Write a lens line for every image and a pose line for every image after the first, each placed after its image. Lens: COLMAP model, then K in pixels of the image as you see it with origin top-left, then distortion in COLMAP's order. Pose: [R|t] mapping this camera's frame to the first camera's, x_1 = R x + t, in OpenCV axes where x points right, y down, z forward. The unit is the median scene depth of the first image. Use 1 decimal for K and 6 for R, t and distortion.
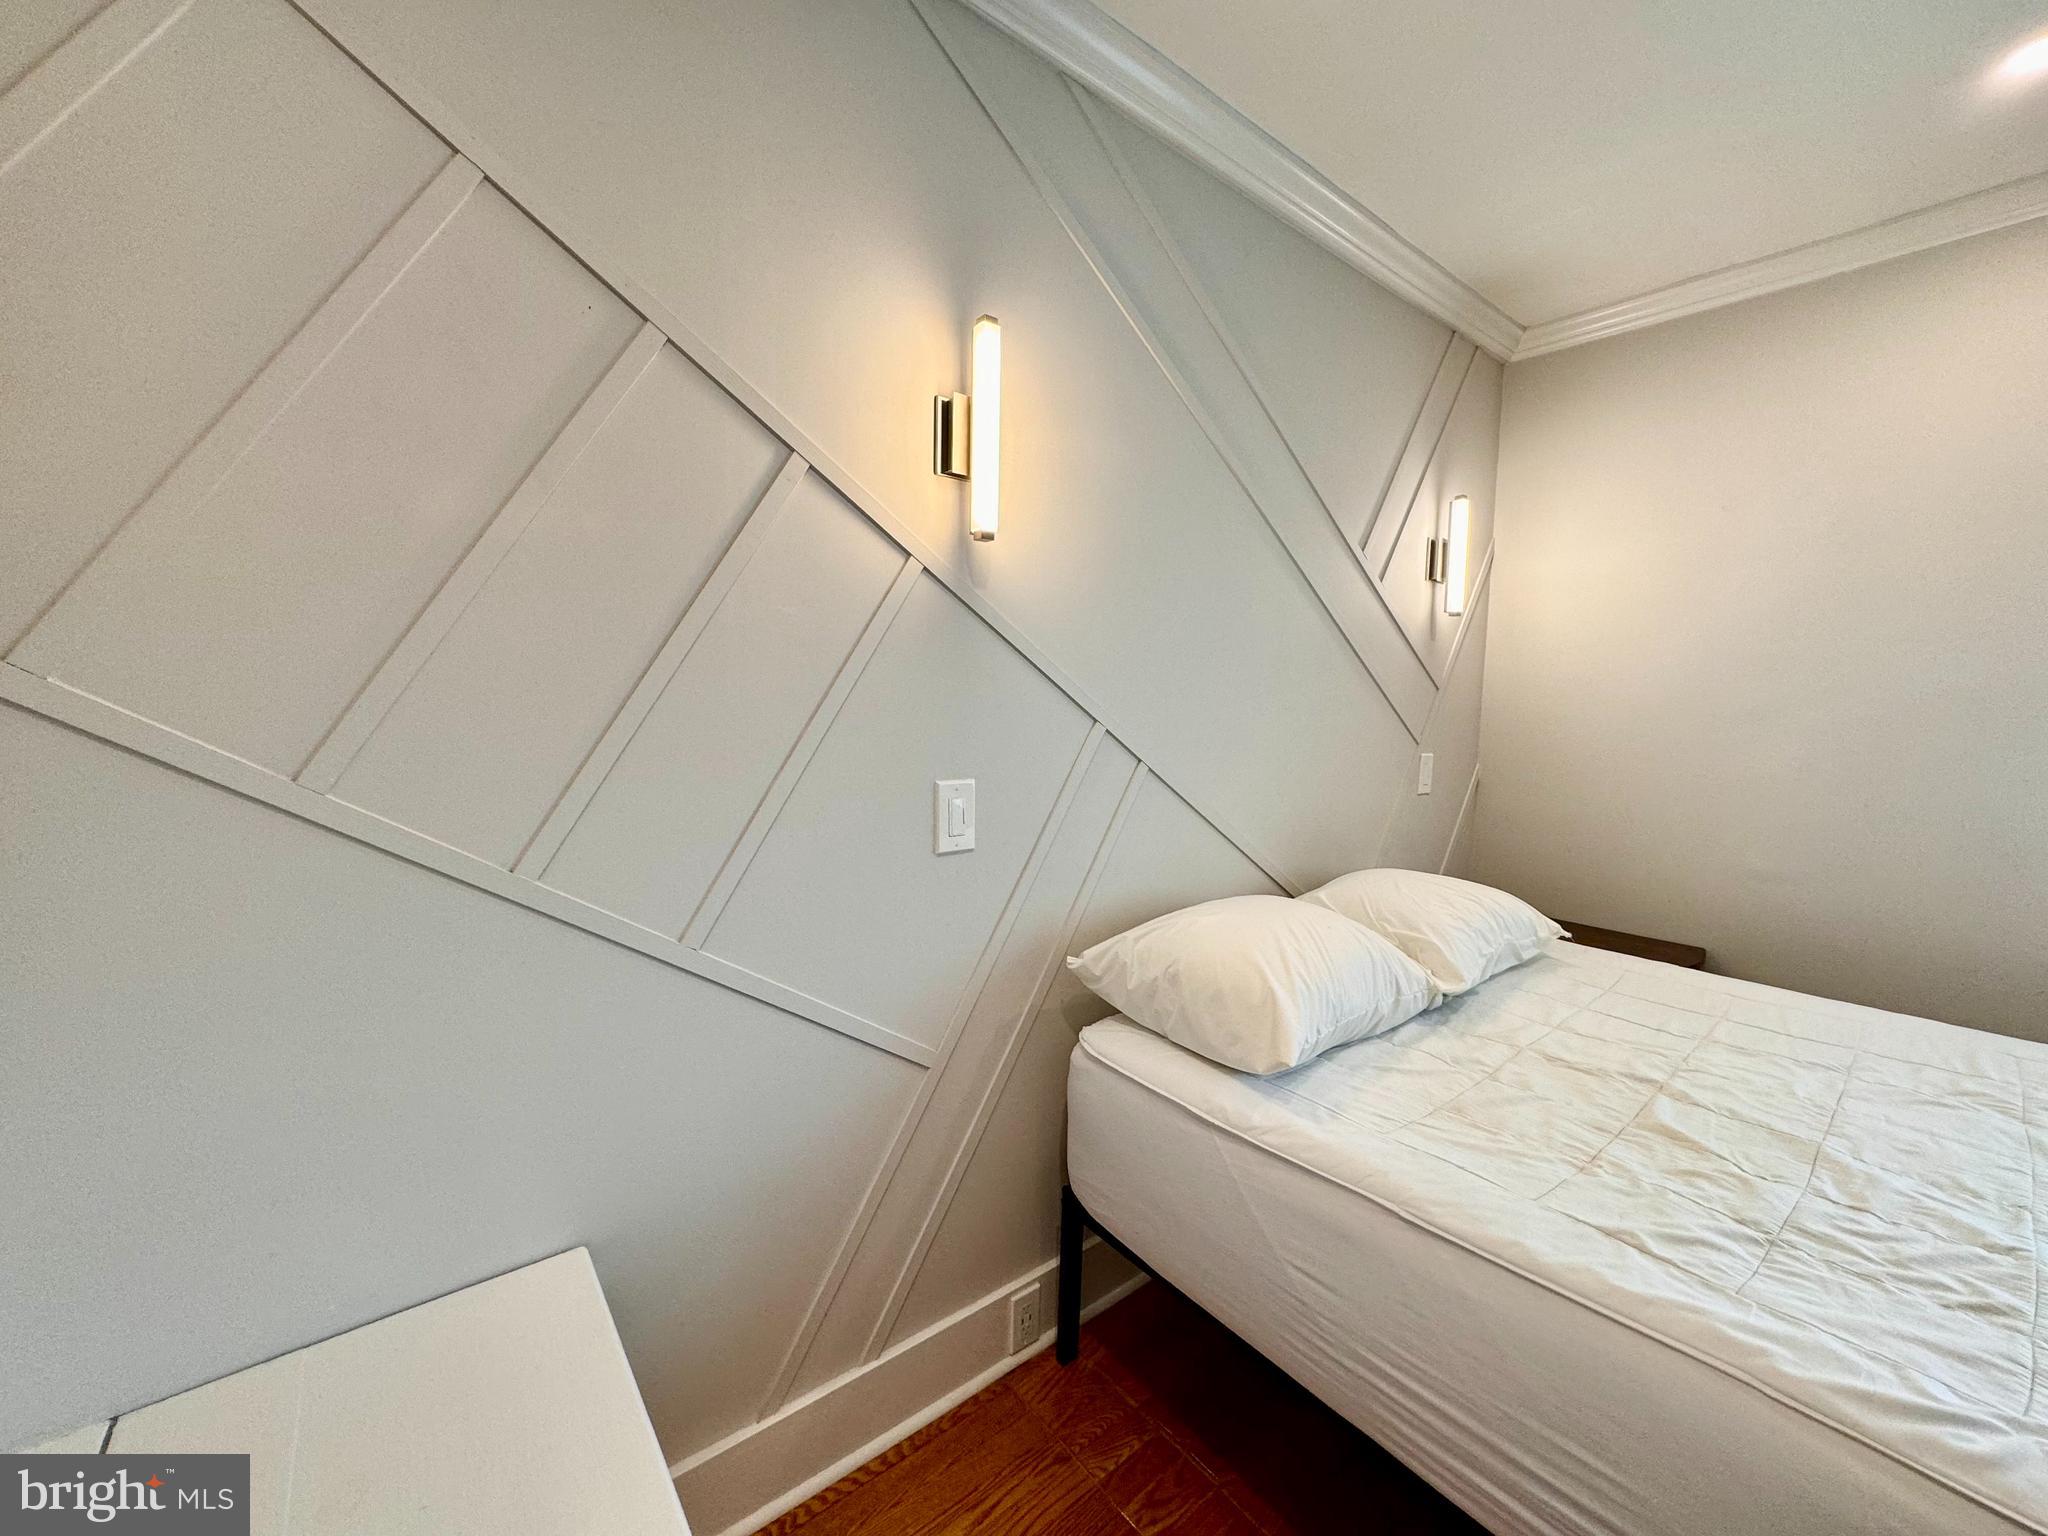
lens RADIAL K [[814.0, 0, 1025.8], [0, 814.0, 760.1], [0, 0, 1]] dist [0.000470, -0.000640]
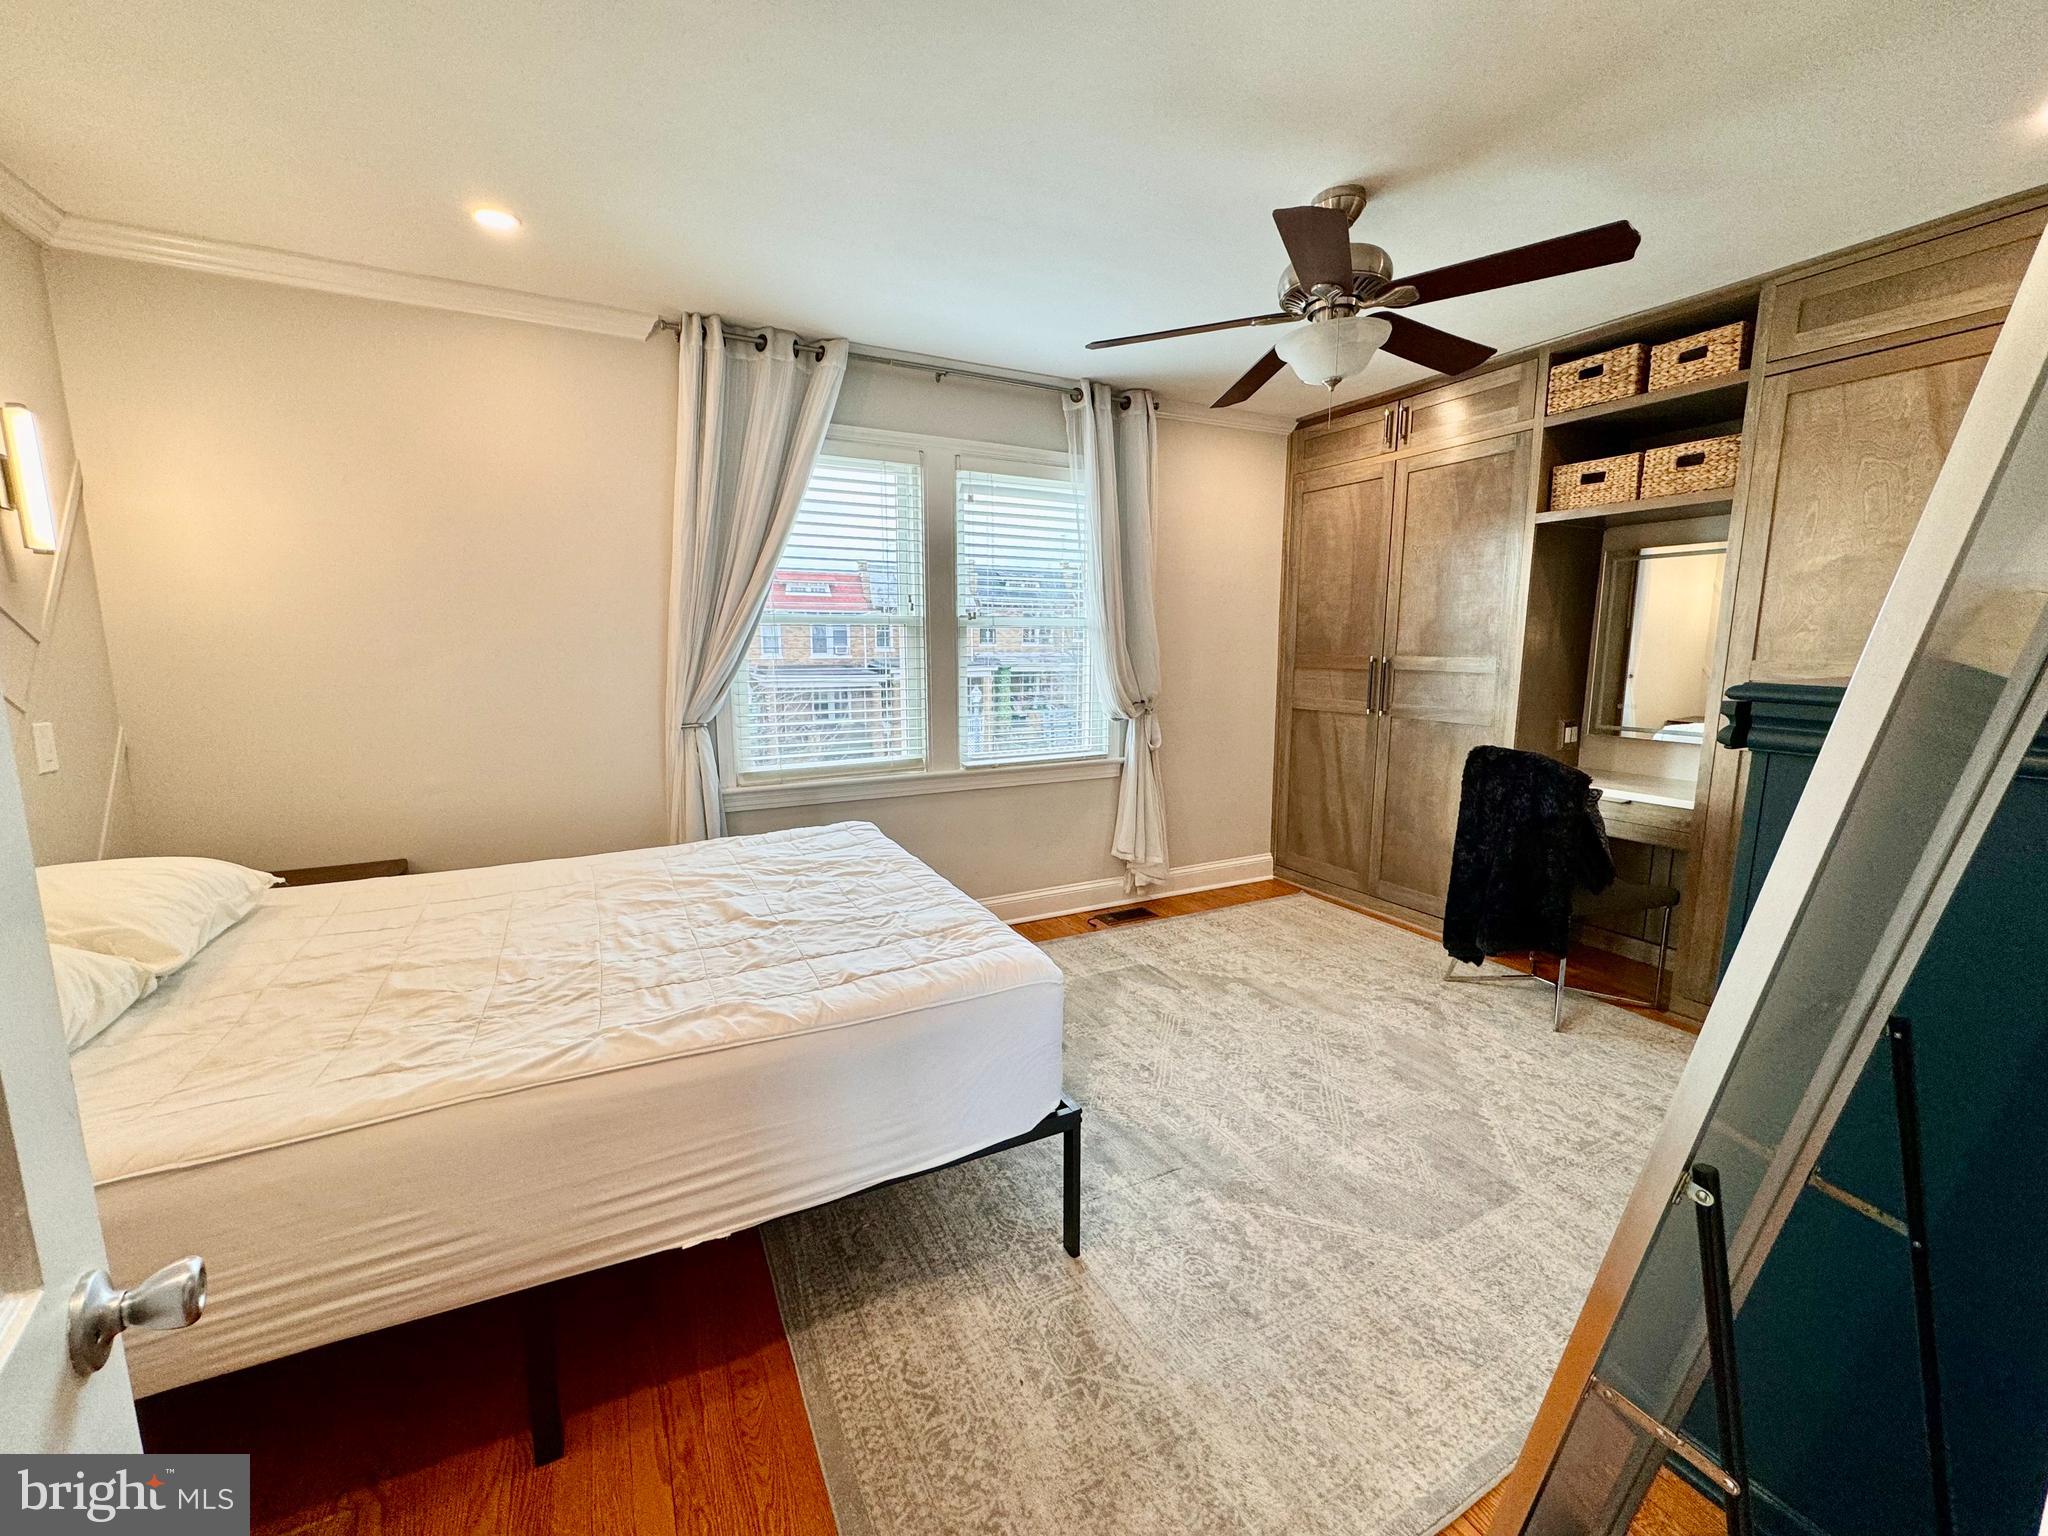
lens RADIAL K [[814.0, 0, 1025.7], [0, 814.0, 767.4], [0, 0, 1]] dist [0.000470, -0.000640]
pose [[0.200179, -0.170626, 0.964788, -0.173142], [0.079677, 0.984292, 0.157543, -0.024039], [-0.976514, 0.045335, 0.210629, -0.221712]]
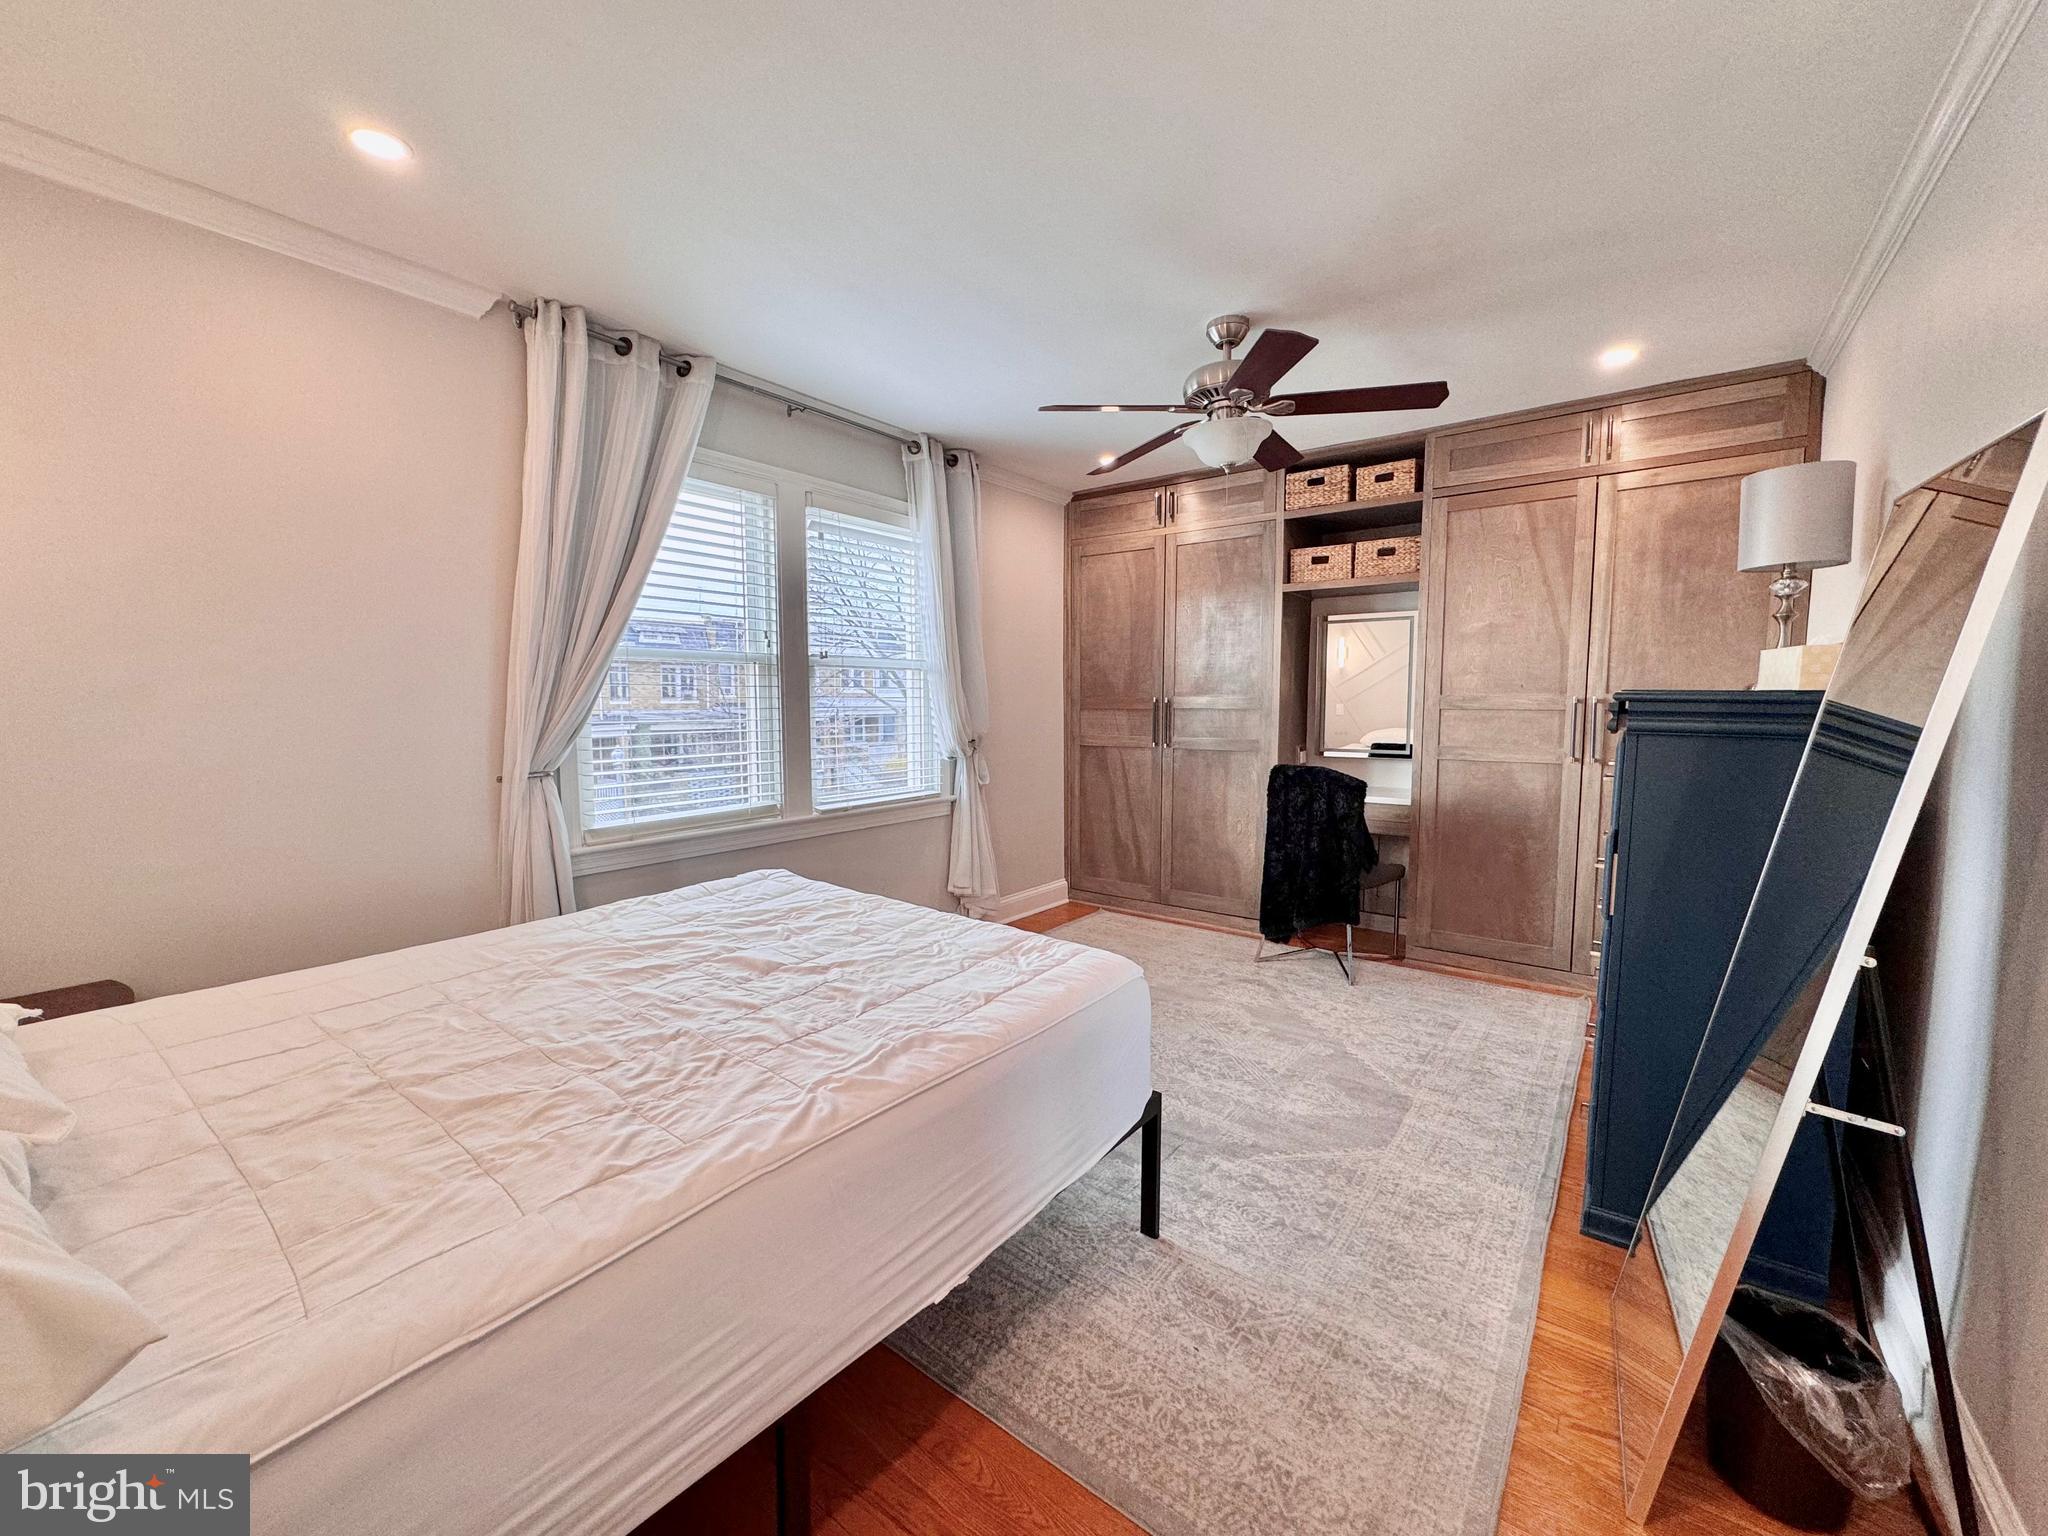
lens RADIAL K [[814.0, 0, 1024.1], [0, 814.0, 766.9], [0, 0, 1]] dist [0.000470, -0.000640]
pose [[-0.234983, -0.101269, 0.966710, -0.237351], [0.071530, 0.990059, 0.121102, -0.022191], [-0.969364, 0.097606, -0.225404, 0.415990]]
